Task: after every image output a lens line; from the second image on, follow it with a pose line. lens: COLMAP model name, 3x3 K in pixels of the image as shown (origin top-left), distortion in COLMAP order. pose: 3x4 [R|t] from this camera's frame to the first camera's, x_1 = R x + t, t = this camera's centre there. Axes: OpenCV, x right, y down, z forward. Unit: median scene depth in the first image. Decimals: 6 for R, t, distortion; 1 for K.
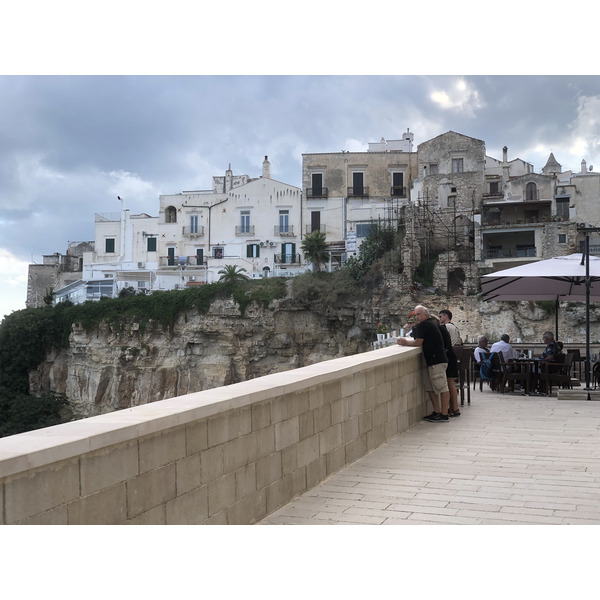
lens RADIAL K [[894.9, 0, 302.3], [0, 894.9, 298.7], [0, 0, 1]] dist [0.075944, 0.000000]
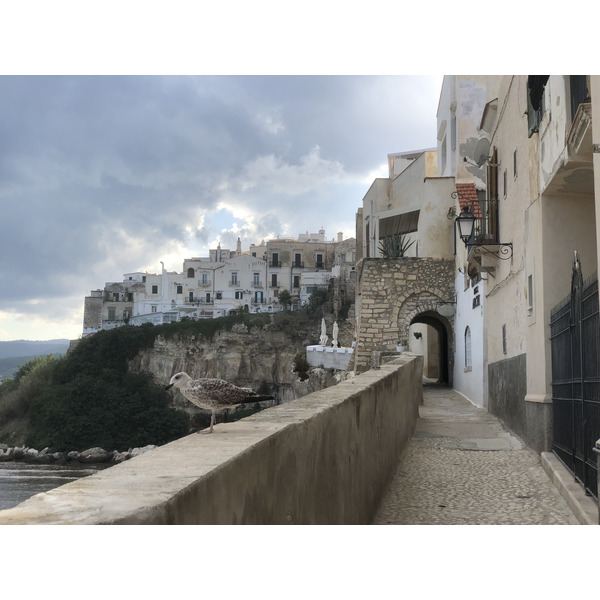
lens RADIAL K [[894.9, 0, 298.9], [0, 894.9, 301.4], [0, 0, 1]] dist [0.075944, 0.000000]
pose [[0.980381, 0.025558, 0.195447, -0.325114], [-0.023856, 0.999654, -0.011061, -0.028070], [-0.195662, 0.006182, 0.980652, -0.871574]]
